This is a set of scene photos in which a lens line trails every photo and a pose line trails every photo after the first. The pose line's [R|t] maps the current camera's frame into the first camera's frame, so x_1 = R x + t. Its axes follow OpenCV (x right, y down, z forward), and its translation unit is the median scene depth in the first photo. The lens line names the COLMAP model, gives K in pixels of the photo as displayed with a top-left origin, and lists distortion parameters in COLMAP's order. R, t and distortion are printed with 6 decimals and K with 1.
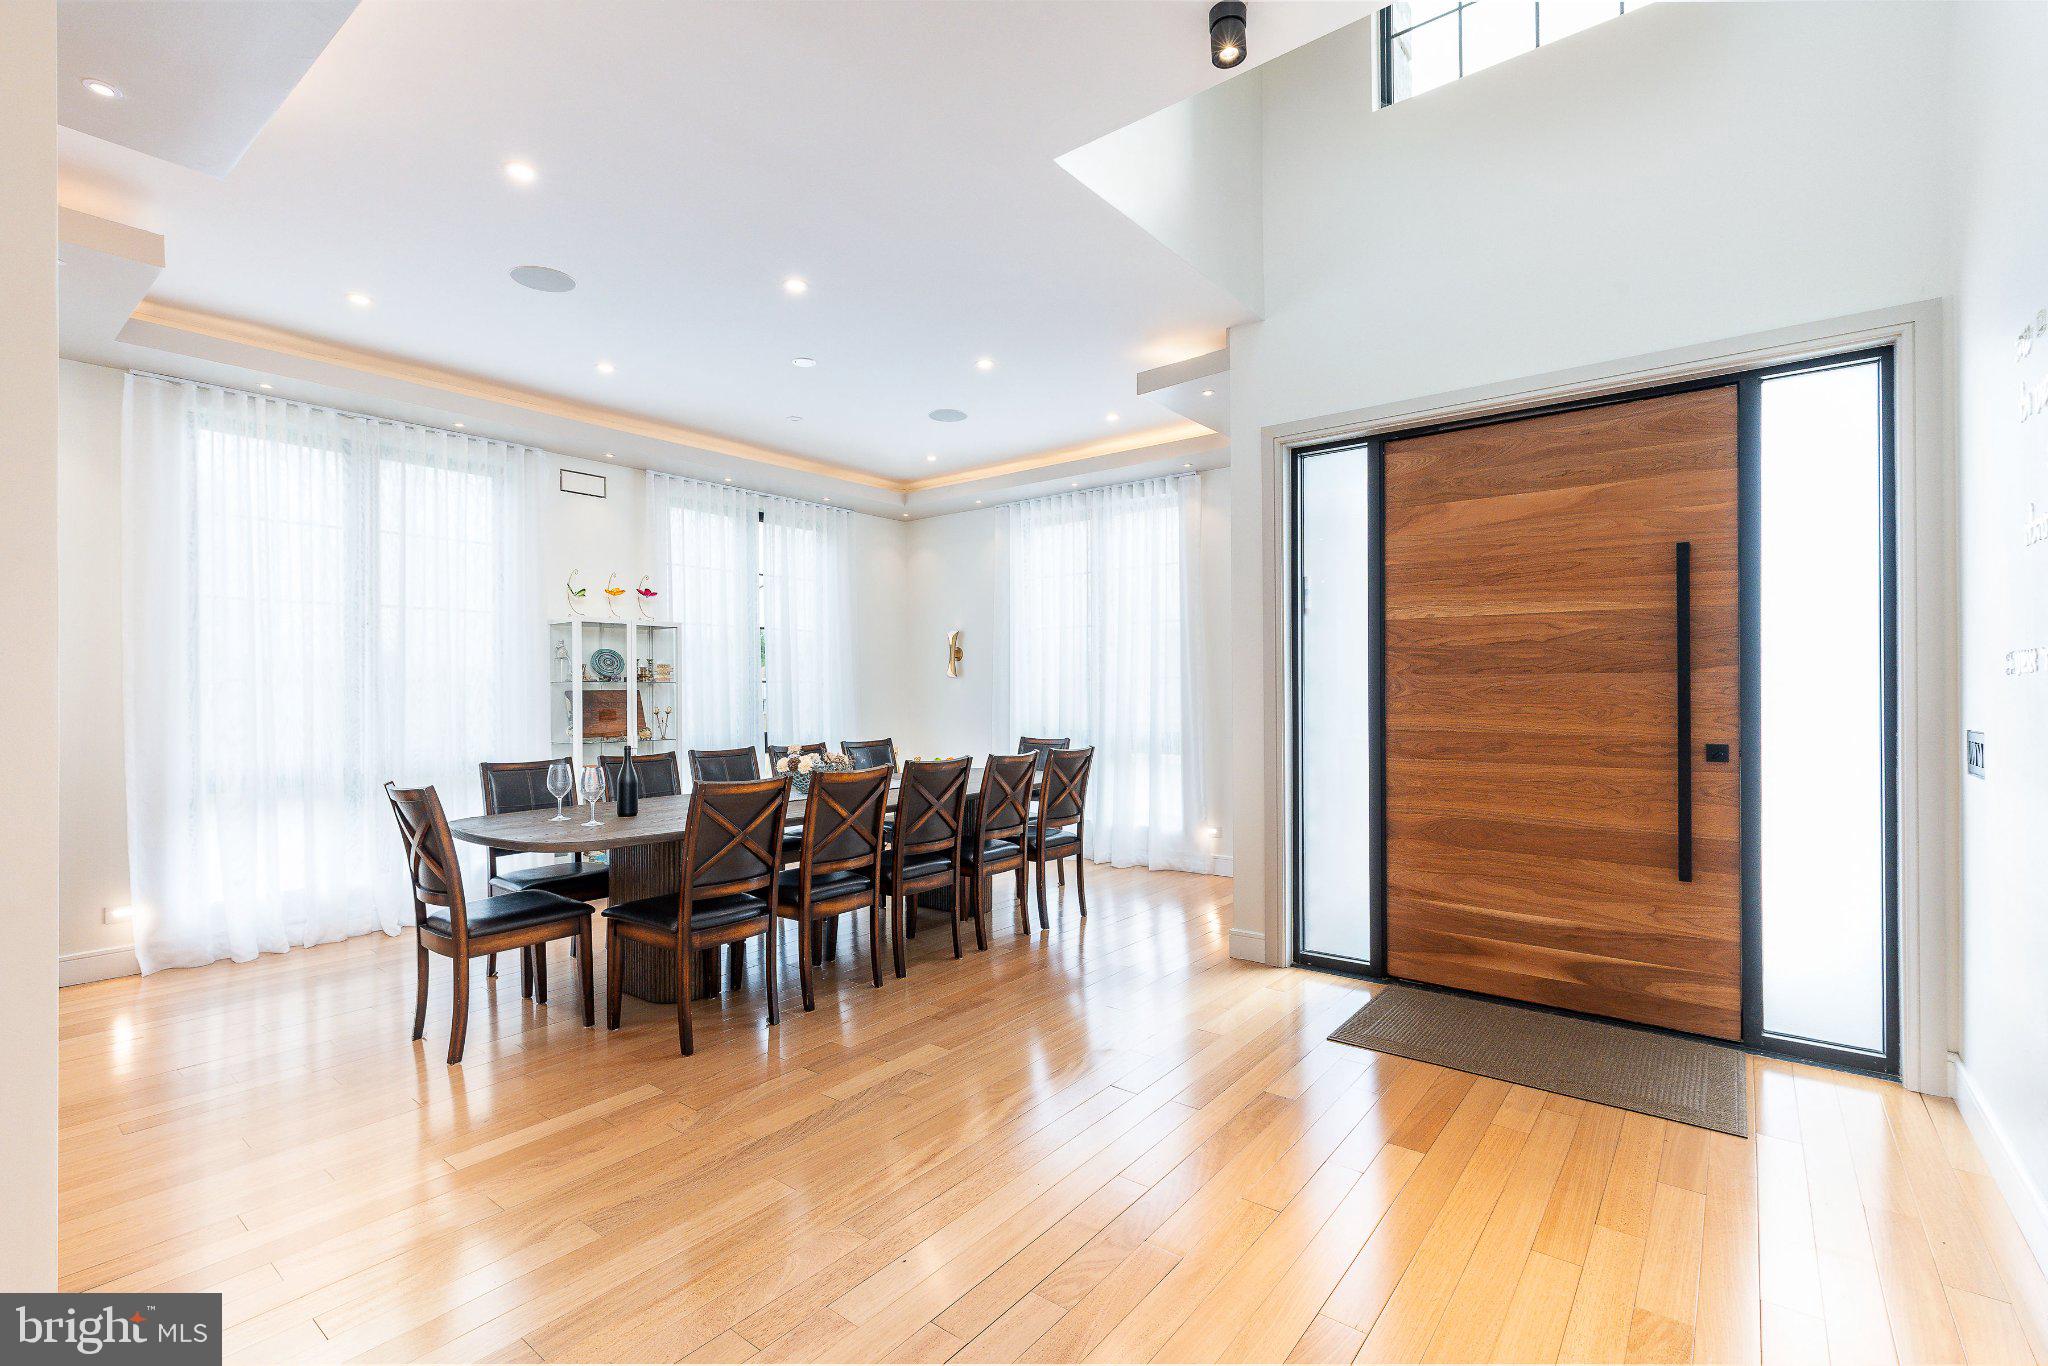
lens RADIAL K [[924.6, 0, 1033.9], [0, 924.6, 687.9], [0, 0, 1]] dist [0.001988, 0.000480]
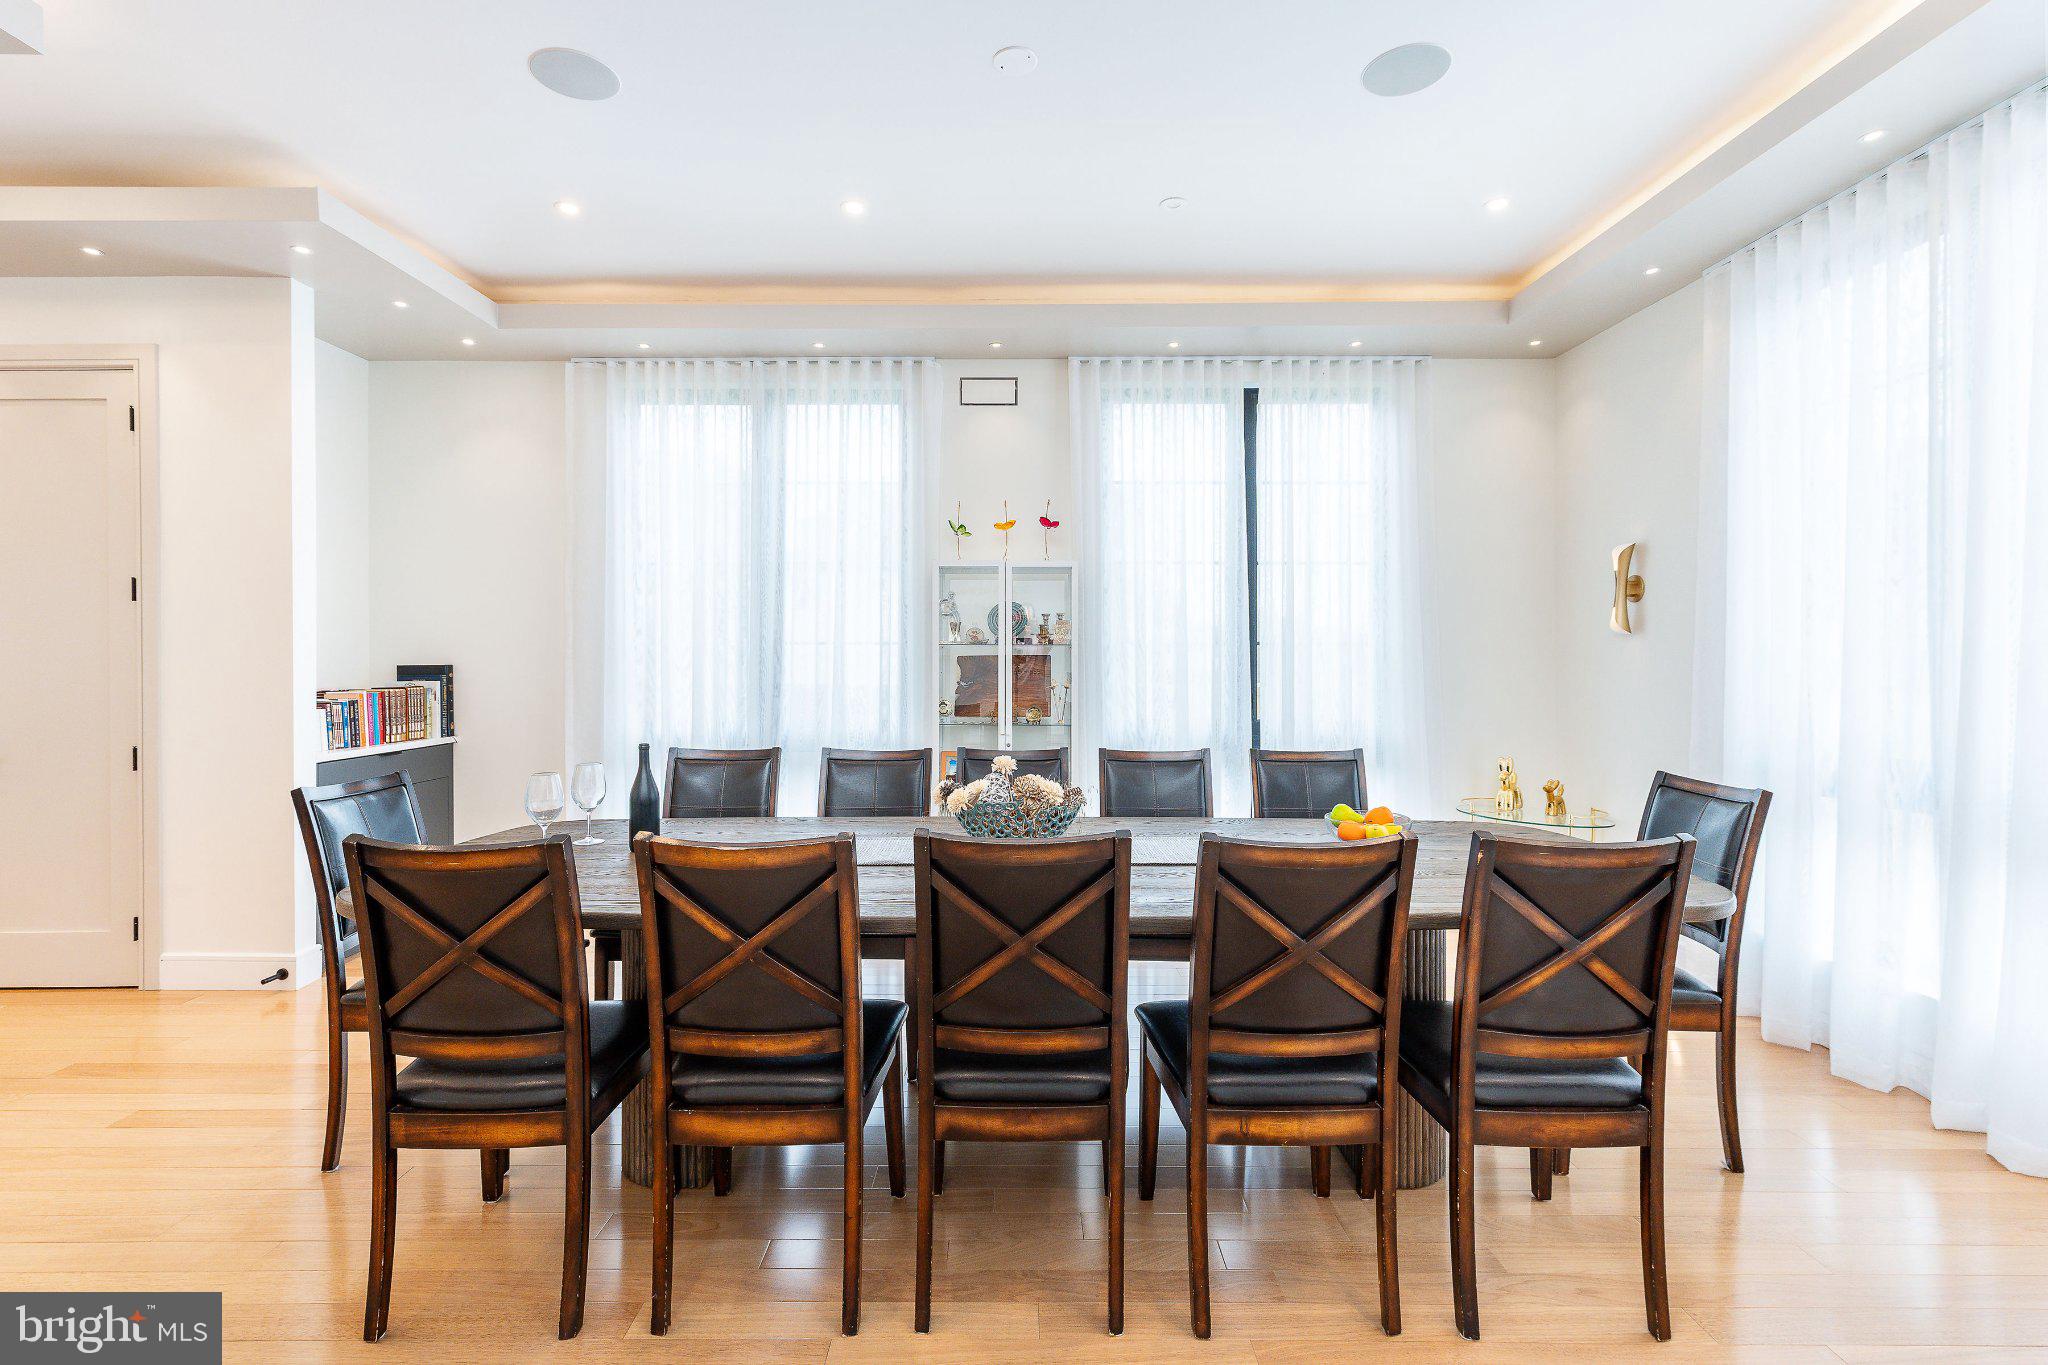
lens RADIAL K [[924.6, 0, 1026.6], [0, 924.6, 654.8], [0, 0, 1]] dist [0.001988, 0.000480]
pose [[0.608464, 0.008691, -0.793534, 0.235172], [-0.004110, 0.999961, 0.007800, -0.004871], [0.793570, -0.001484, 0.608477, 0.812732]]
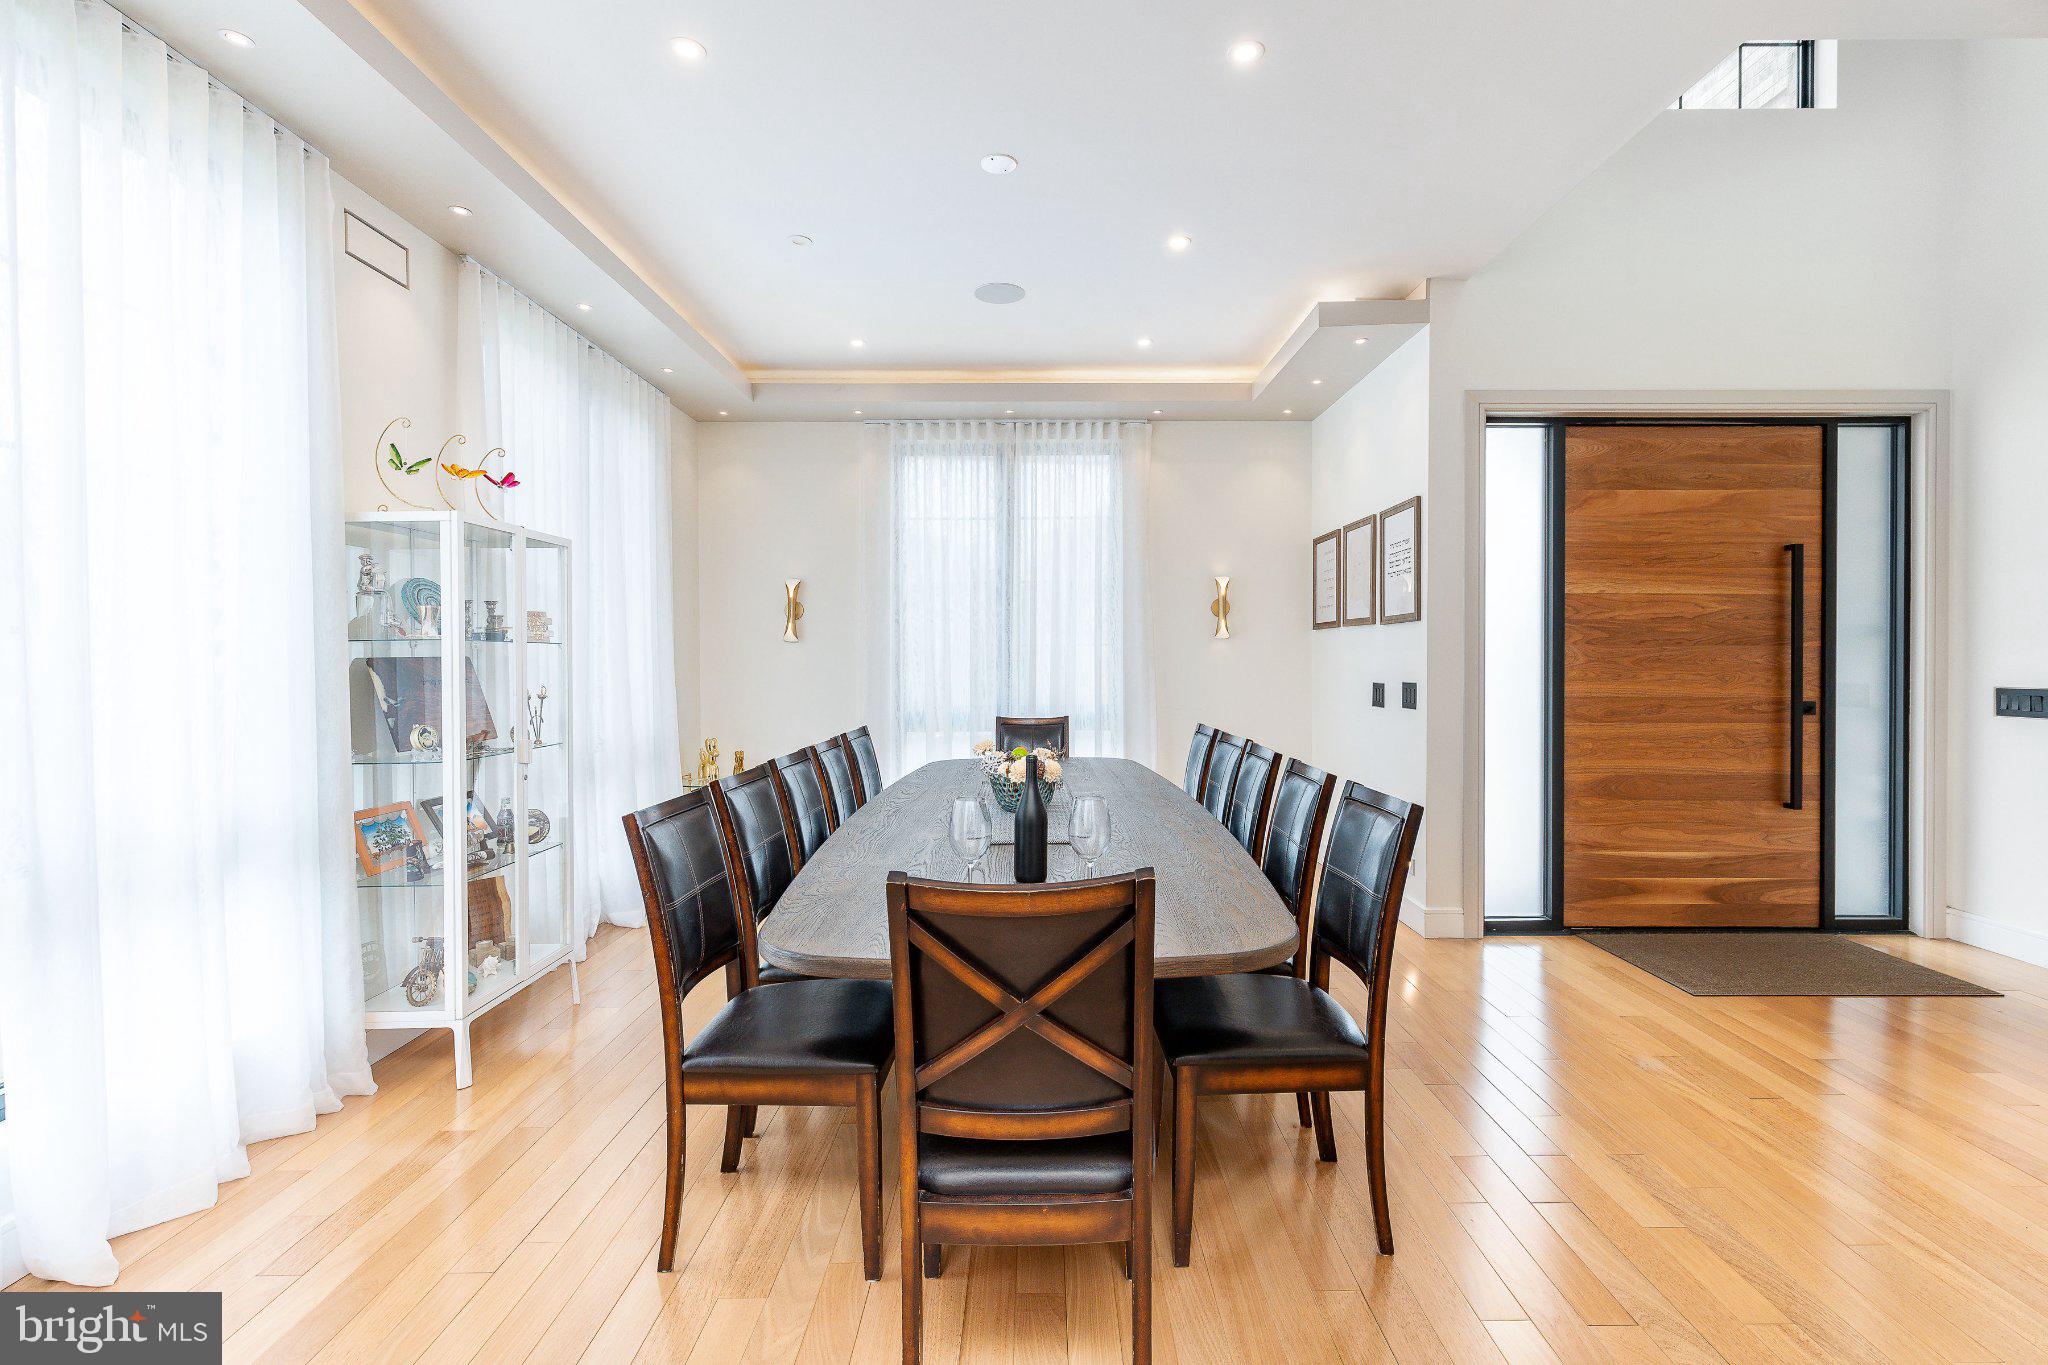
lens RADIAL K [[924.6, 0, 1039.1], [0, 924.6, 663.1], [0, 0, 1]] dist [0.001988, 0.000480]
pose [[0.781869, -0.001144, 0.623441, -0.772908], [-0.003627, 0.999973, 0.006384, 0.002302], [-0.623432, -0.007253, 0.781844, 0.557231]]
